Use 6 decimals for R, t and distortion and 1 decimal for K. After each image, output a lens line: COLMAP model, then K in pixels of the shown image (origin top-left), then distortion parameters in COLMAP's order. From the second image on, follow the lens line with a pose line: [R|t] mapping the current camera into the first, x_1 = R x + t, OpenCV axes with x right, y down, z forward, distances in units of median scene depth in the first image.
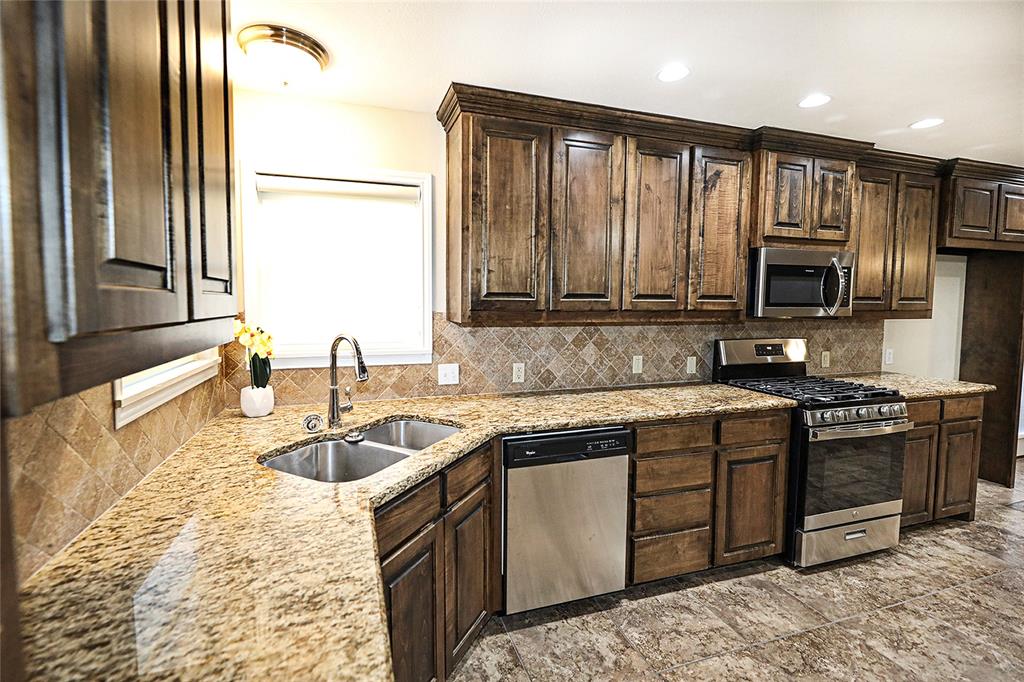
lens RADIAL K [[443.2, 0, 477.1], [0, 443.2, 325.9], [0, 0, 1]] dist [0.001712, -0.003658]
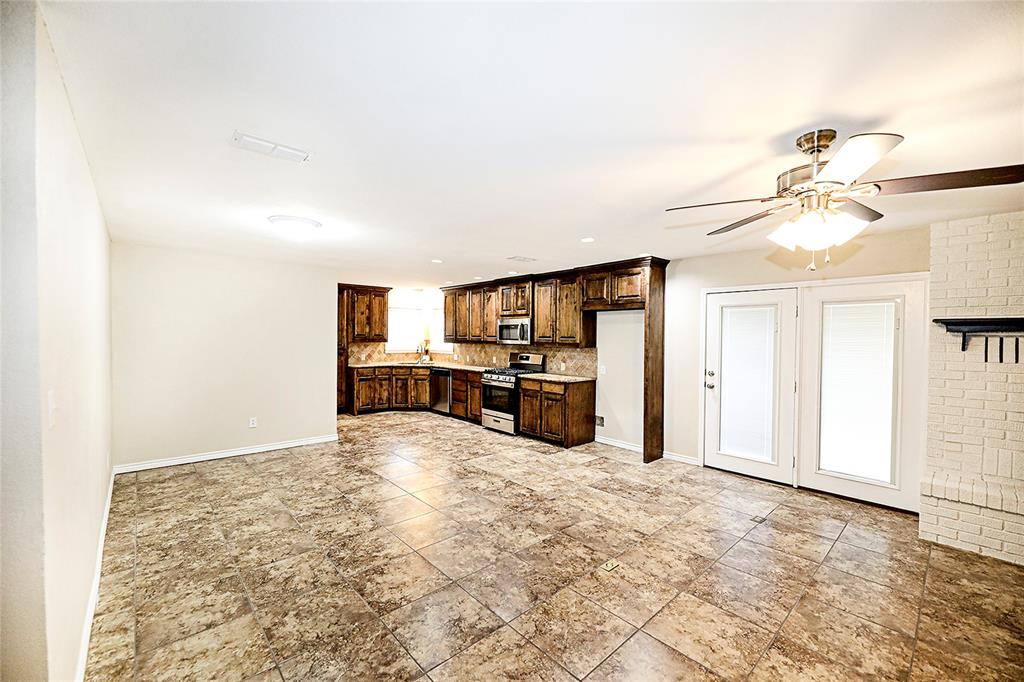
lens RADIAL K [[411.1, 0, 509.8], [0, 411.1, 344.7], [0, 0, 1]] dist [0.001518, -0.004437]
pose [[0.425105, 0.017627, -0.904972, 3.330309], [-0.060429, 0.998132, -0.008944, 0.007071], [0.903125, 0.058489, 0.425376, -0.058496]]
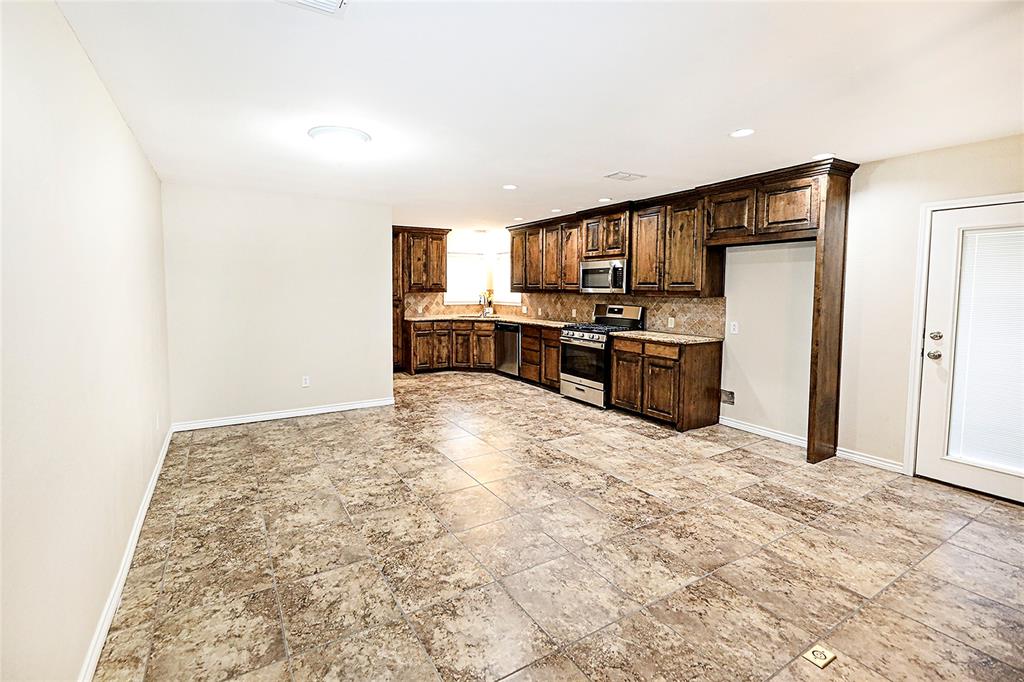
lens RADIAL K [[444.7, 0, 468.5], [0, 444.7, 316.8], [0, 0, 1]] dist [-0.000268, -0.000319]
pose [[0.207948, 0.060696, -0.976255, 2.994833], [-0.057239, 0.997118, 0.049800, 0.024514], [0.976464, 0.045524, 0.210823, -0.039844]]
